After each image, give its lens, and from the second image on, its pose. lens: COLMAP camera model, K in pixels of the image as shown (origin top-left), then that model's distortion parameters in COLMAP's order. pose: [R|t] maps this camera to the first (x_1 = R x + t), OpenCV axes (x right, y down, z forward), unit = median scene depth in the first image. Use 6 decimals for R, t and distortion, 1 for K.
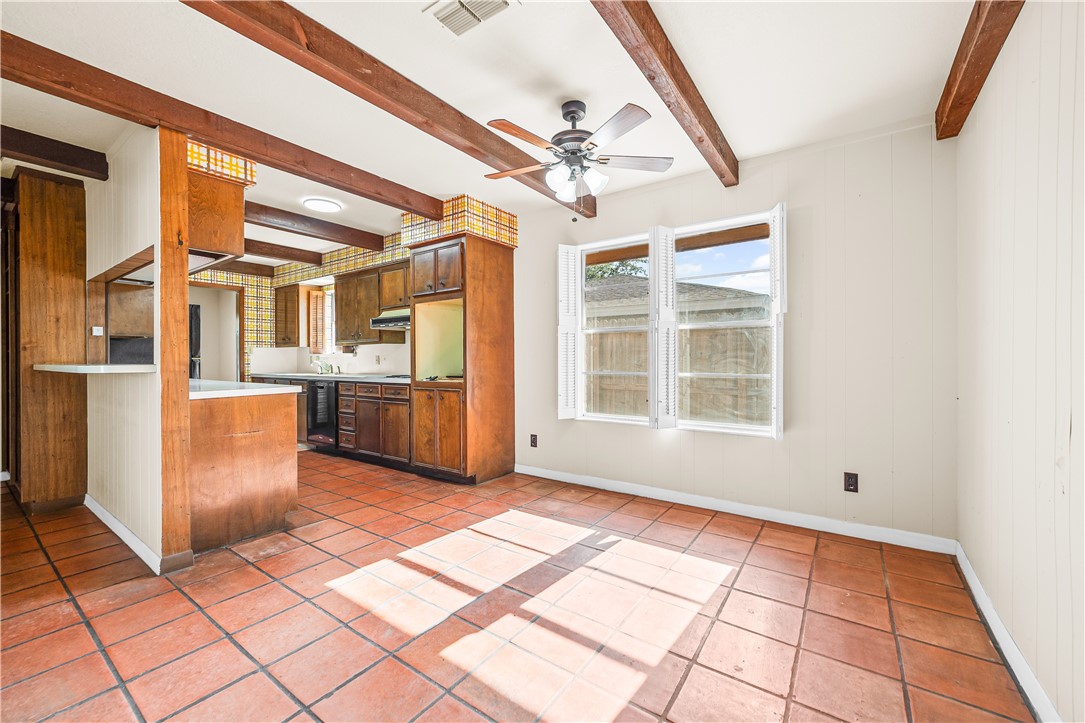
lens RADIAL K [[432.4, 0, 549.5], [0, 432.4, 361.9], [0, 0, 1]] dist [-0.015465, 0.005491]
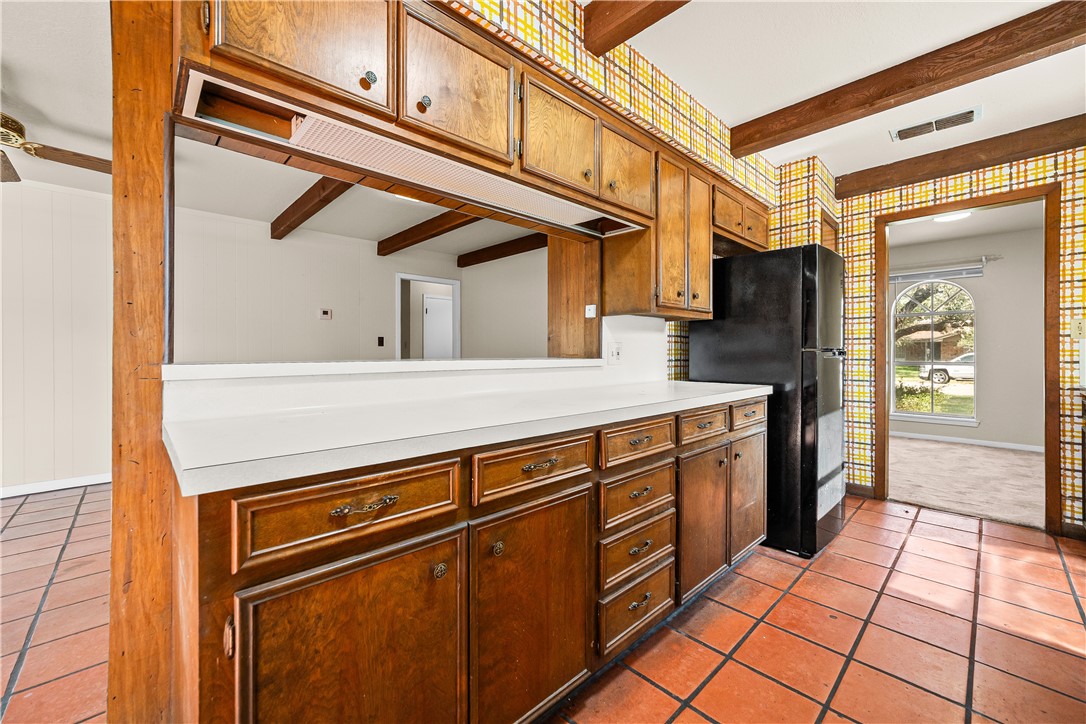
lens RADIAL K [[432.8, 0, 540.7], [0, 432.8, 352.4], [0, 0, 1]] dist [-0.015465, 0.005491]
pose [[-0.206913, 0.003825, -0.978352, -0.374392], [-0.004935, 0.999976, 0.004954, -0.008091], [0.978347, 0.005853, -0.206889, 1.169034]]
